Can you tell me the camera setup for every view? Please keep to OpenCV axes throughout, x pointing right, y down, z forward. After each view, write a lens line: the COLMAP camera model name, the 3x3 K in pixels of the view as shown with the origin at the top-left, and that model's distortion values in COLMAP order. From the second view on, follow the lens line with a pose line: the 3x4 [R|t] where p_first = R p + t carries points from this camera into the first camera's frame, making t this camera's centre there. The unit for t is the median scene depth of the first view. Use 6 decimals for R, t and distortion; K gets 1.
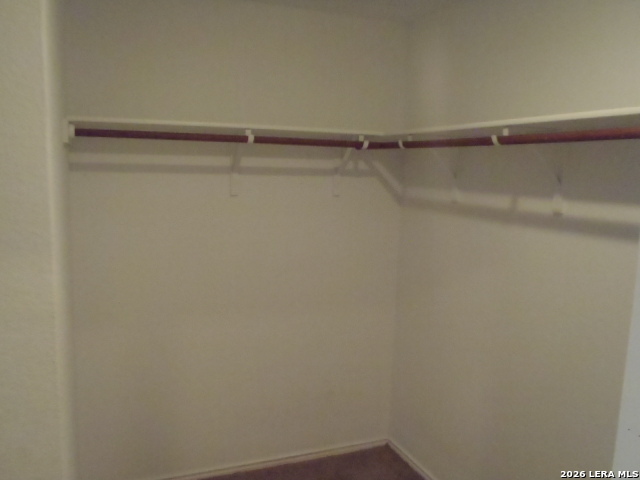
lens RADIAL K [[546.5, 0, 321.4], [0, 546.5, 237.2], [0, 0, 1]] dist [-0.041810, 0.034820]
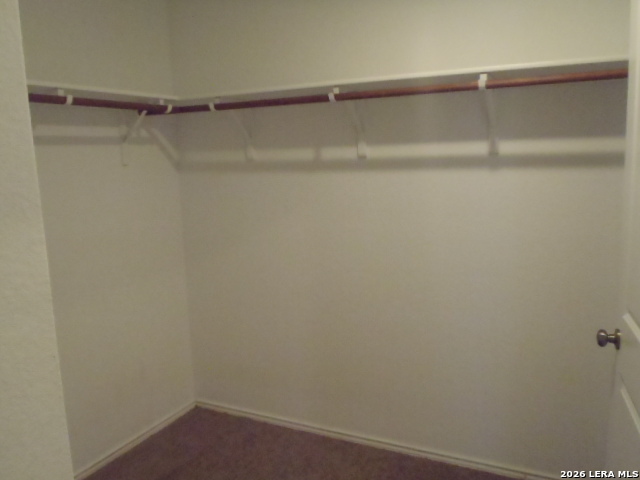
lens RADIAL K [[546.5, 0, 320.0], [0, 546.5, 239.9], [0, 0, 1]] dist [-0.041810, 0.034820]
pose [[0.754243, -0.156500, 0.637671, -0.405409], [0.136892, 0.987318, 0.080395, 0.026844], [-0.642166, 0.026655, 0.766102, 0.070448]]
